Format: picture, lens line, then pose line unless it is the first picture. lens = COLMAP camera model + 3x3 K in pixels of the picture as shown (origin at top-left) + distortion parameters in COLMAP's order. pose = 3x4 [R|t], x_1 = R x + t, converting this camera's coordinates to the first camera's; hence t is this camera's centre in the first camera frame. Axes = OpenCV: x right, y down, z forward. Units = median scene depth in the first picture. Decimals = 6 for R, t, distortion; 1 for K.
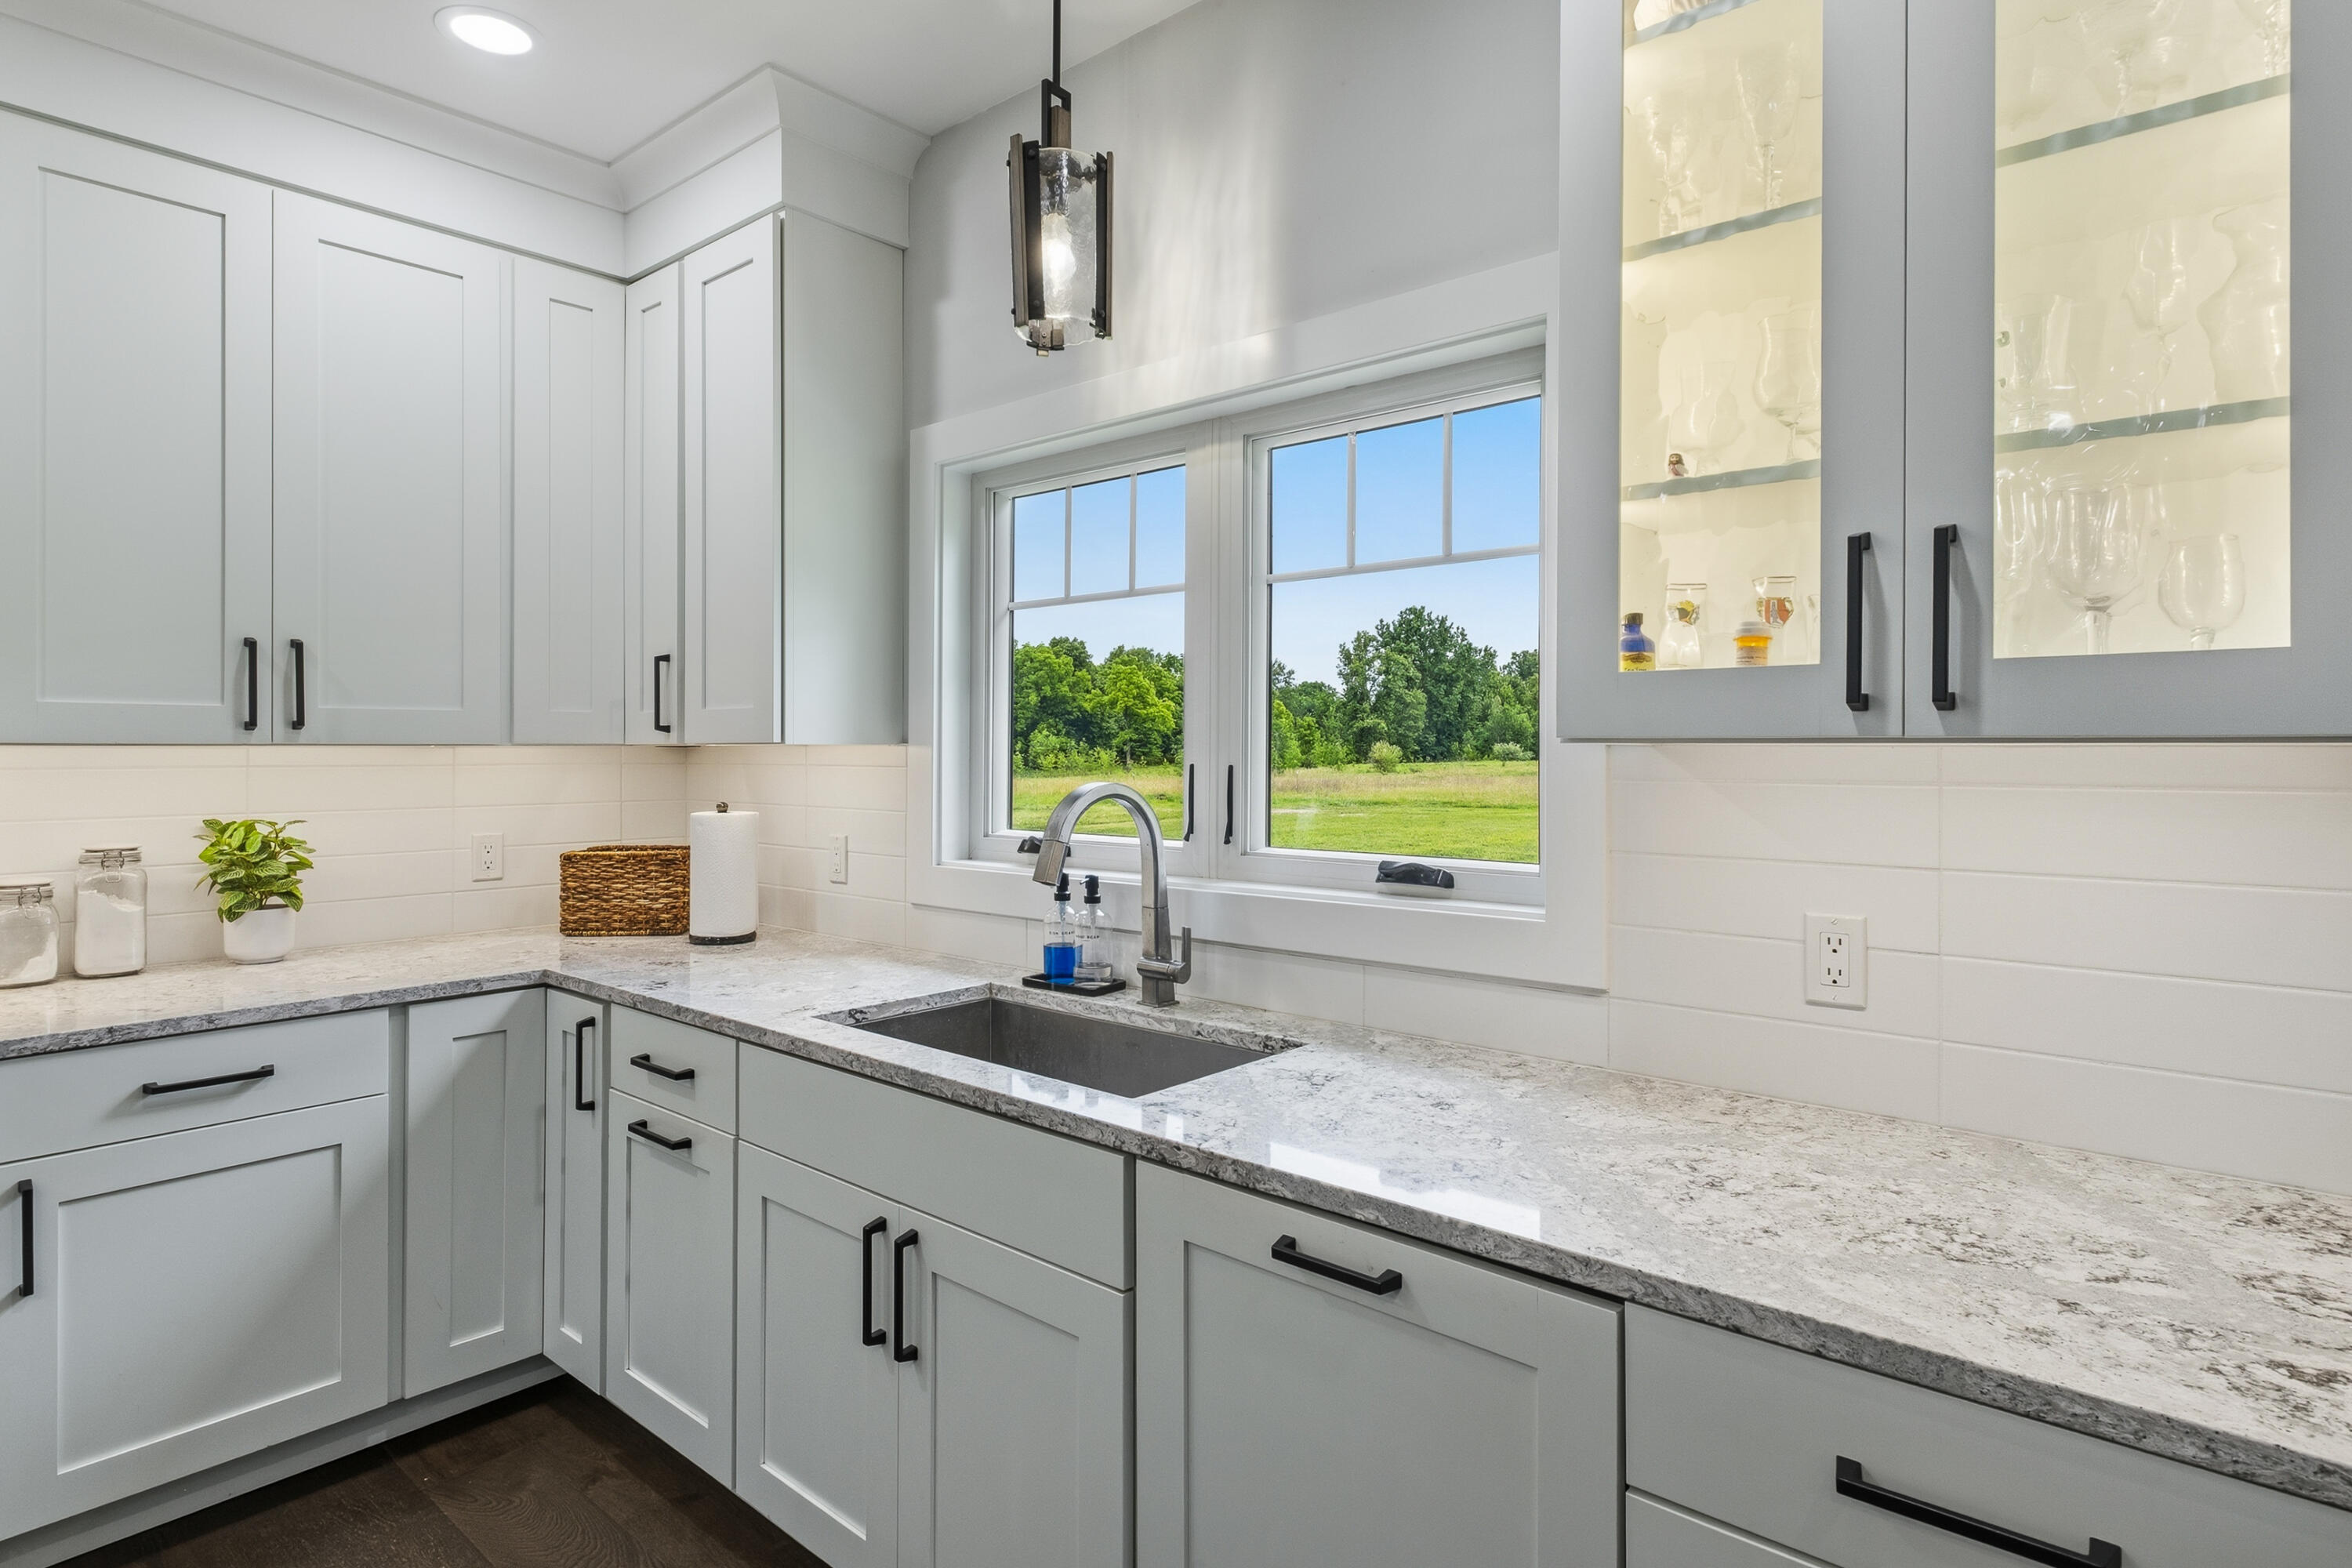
lens RADIAL K [[1240.7, 0, 1177.6], [0, 1240.7, 746.8], [0, 0, 1]] dist [0.013937, -0.000450]
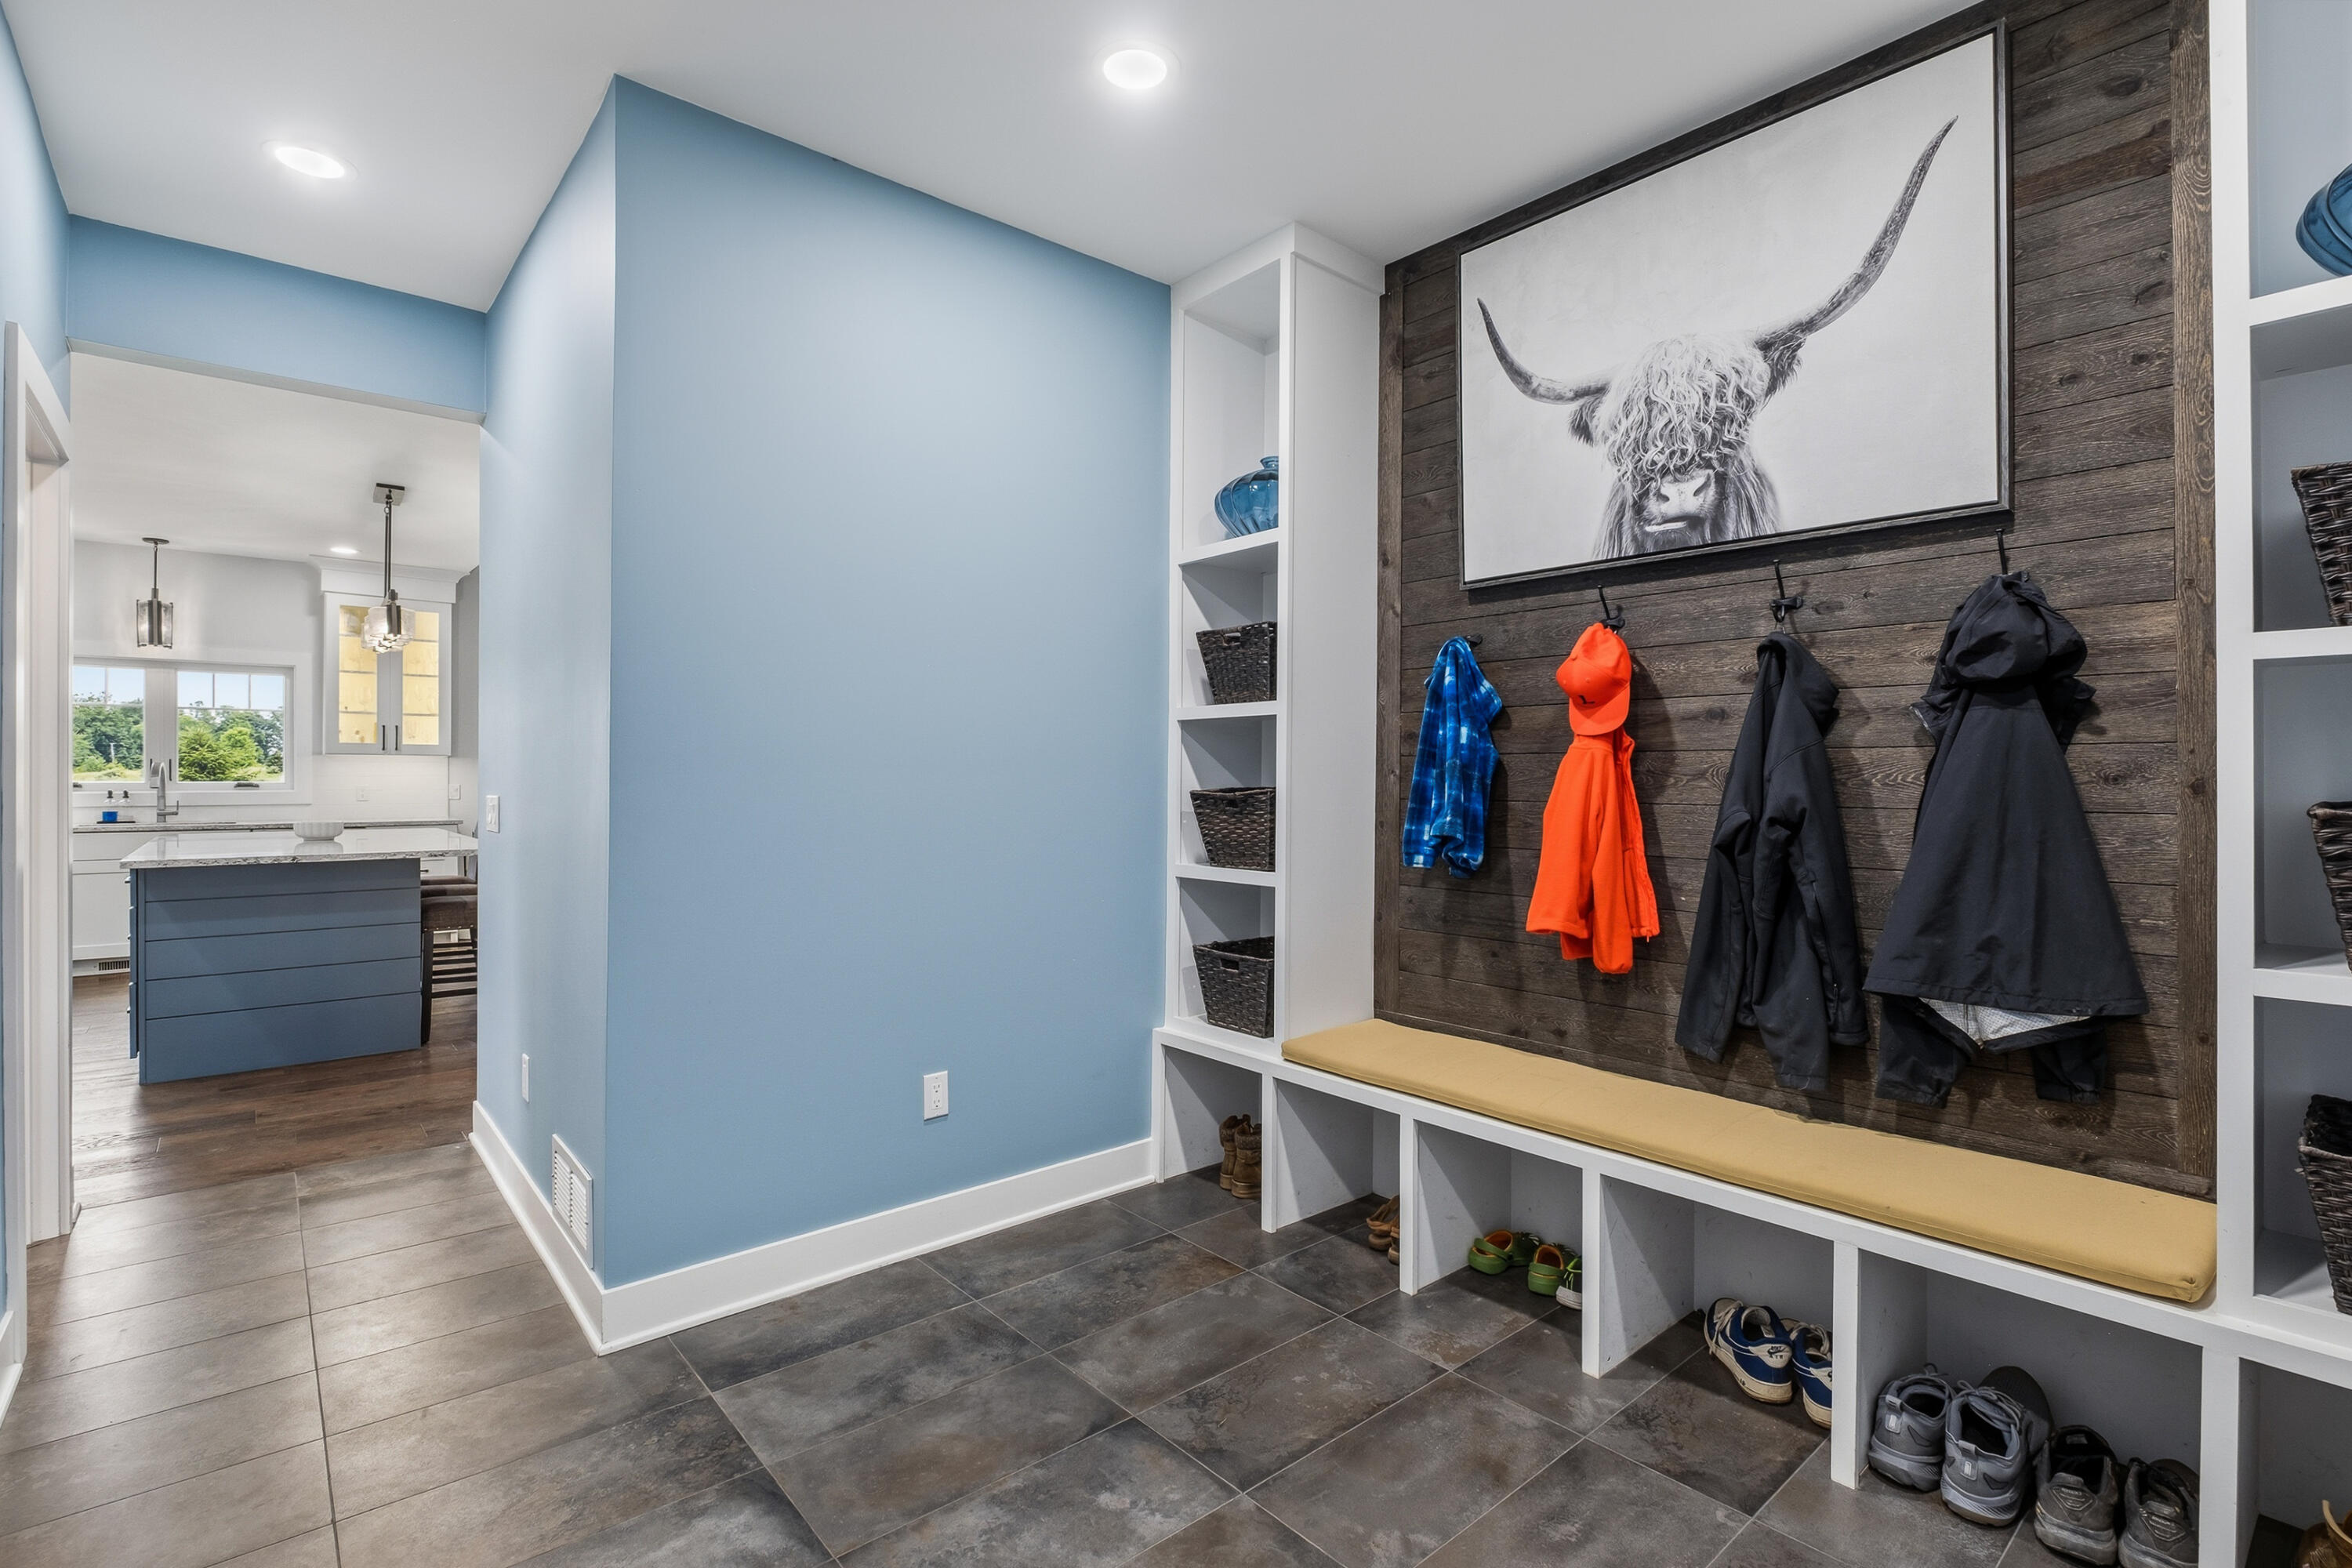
lens RADIAL K [[1146.2, 0, 1227.6], [0, 1146.2, 776.8], [0, 0, 1]] dist [-0.006141, -0.001105]
pose [[0.161561, -0.001517, 0.986861, -3.077390], [-0.006041, 0.999979, 0.002526, 0.045465], [-0.986844, -0.006370, 0.161549, -2.892712]]
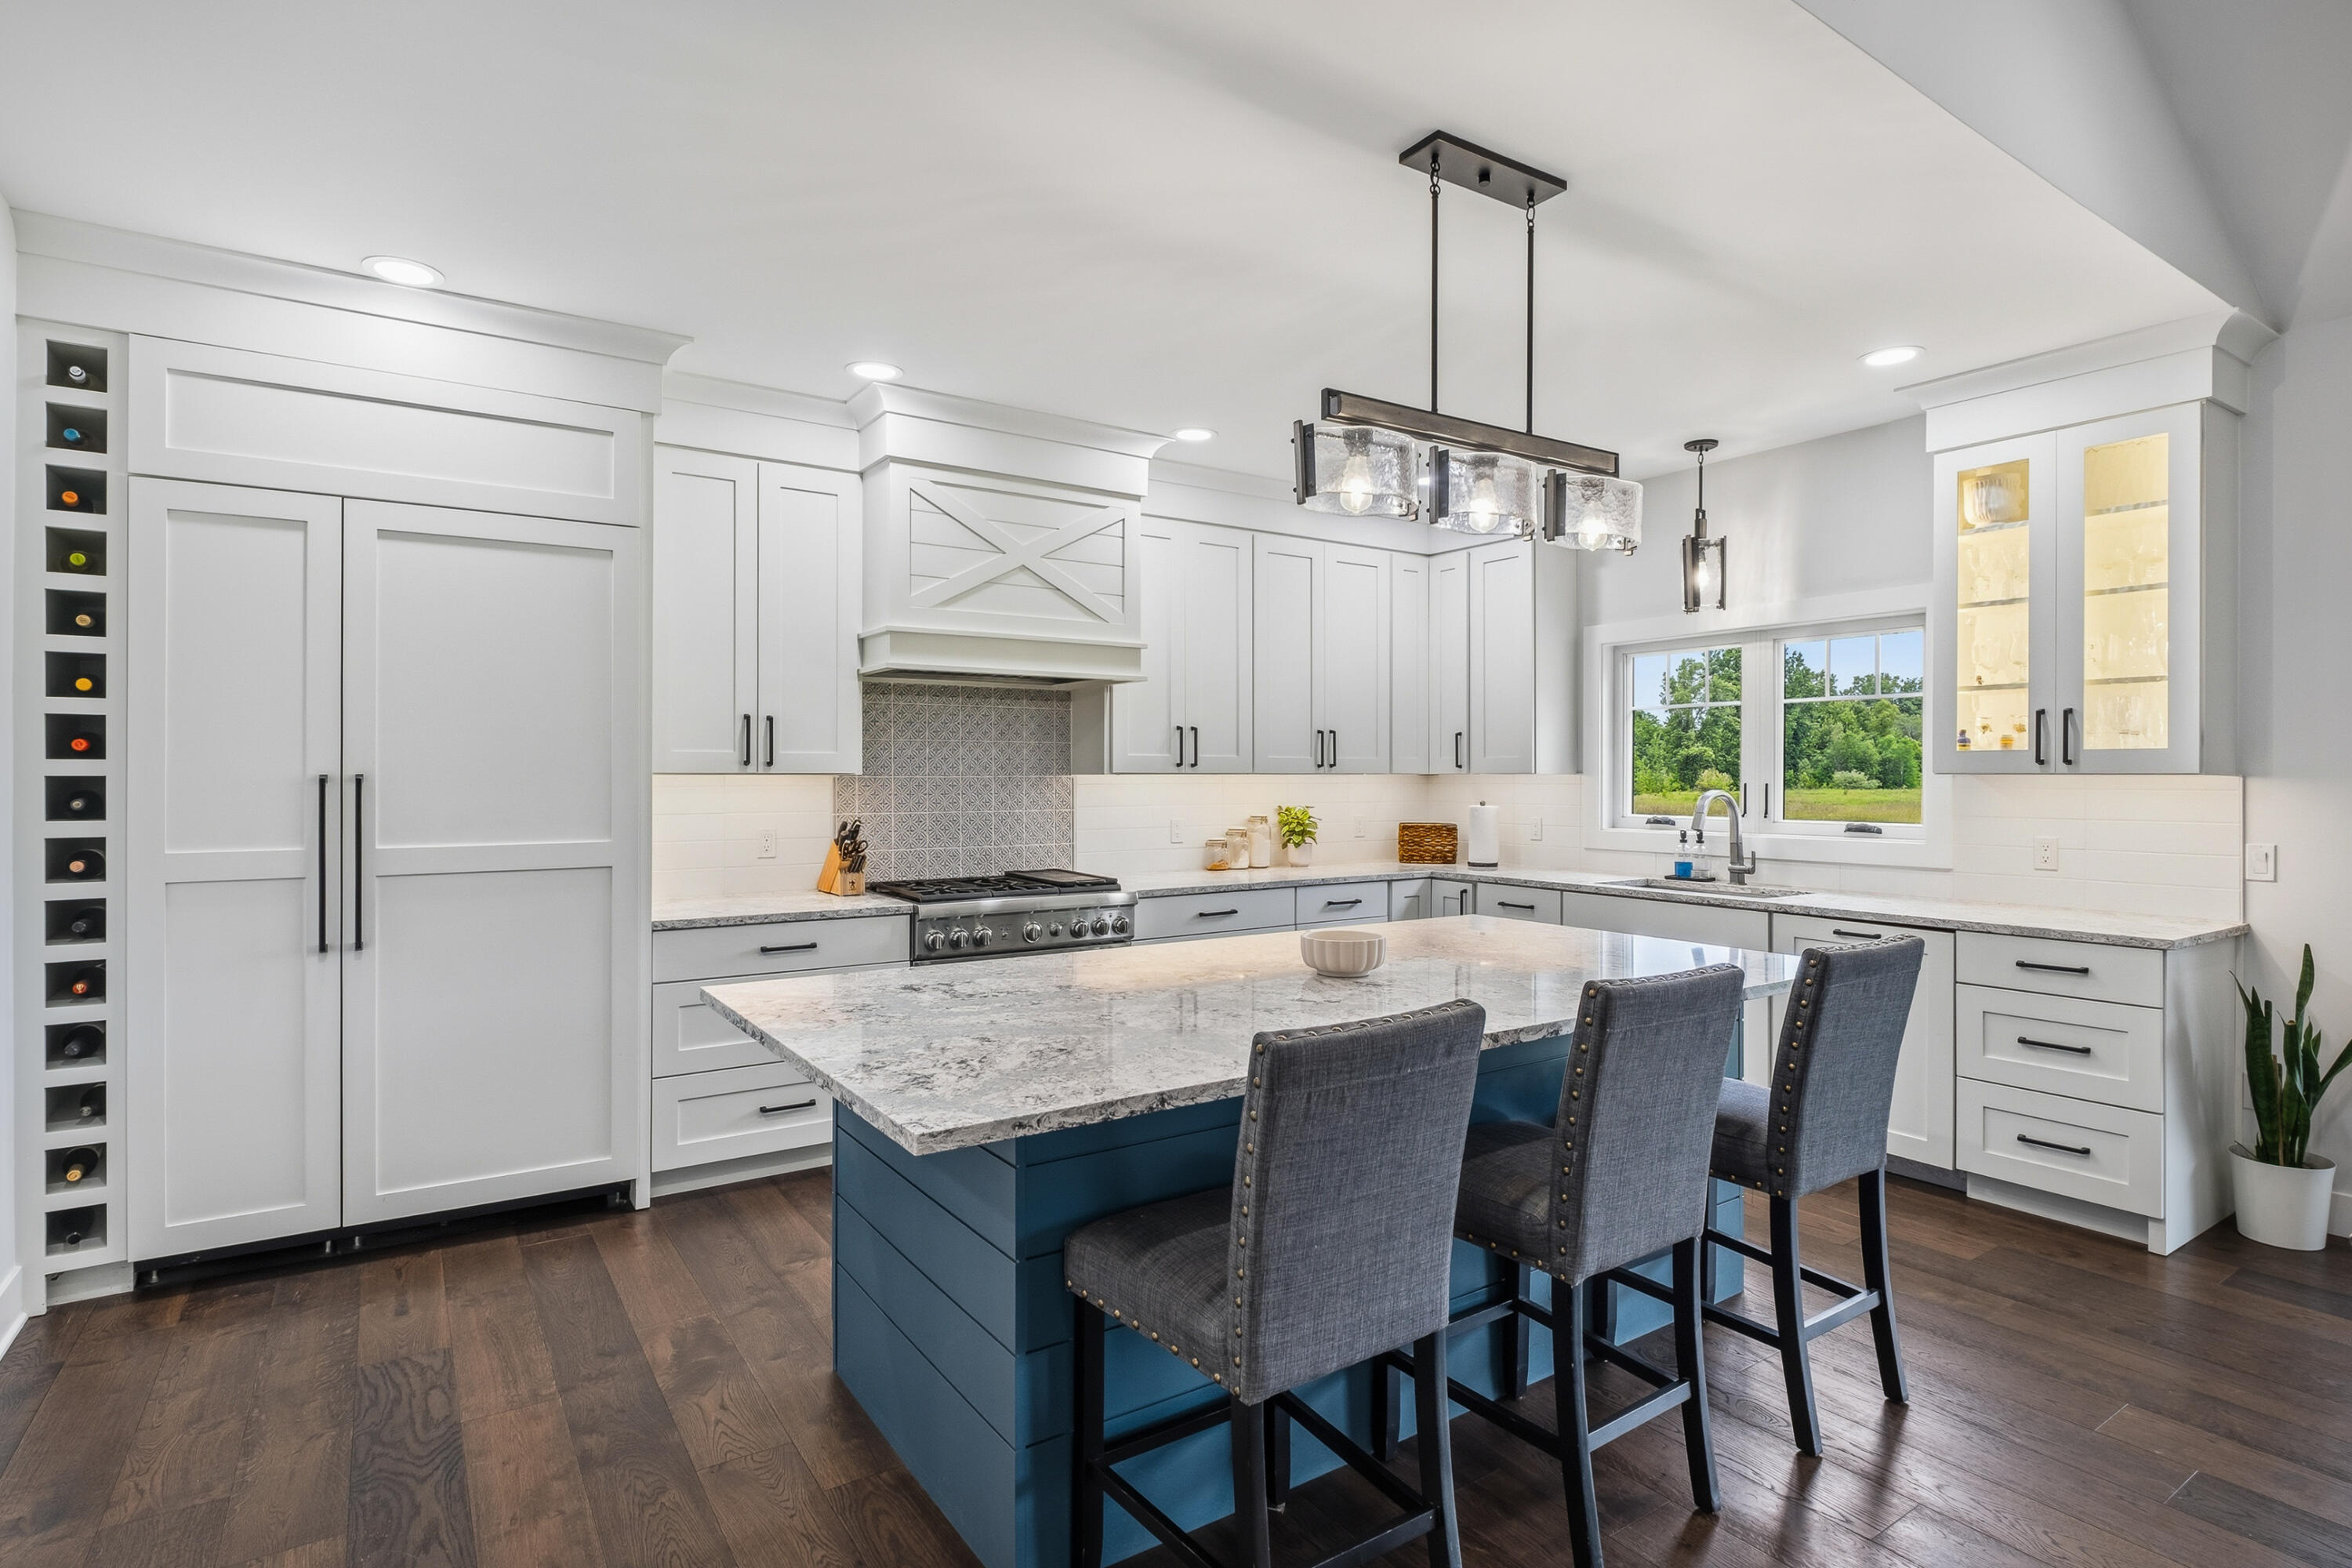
lens RADIAL K [[1146.2, 0, 1177.6], [0, 1146.2, 771.8], [0, 0, 1]] dist [-0.006141, -0.001105]
pose [[0.963219, 0.000160, -0.268717, -0.491425], [-0.000762, 0.999997, -0.002137, -0.001234], [0.268716, 0.002263, 0.963217, -1.485846]]
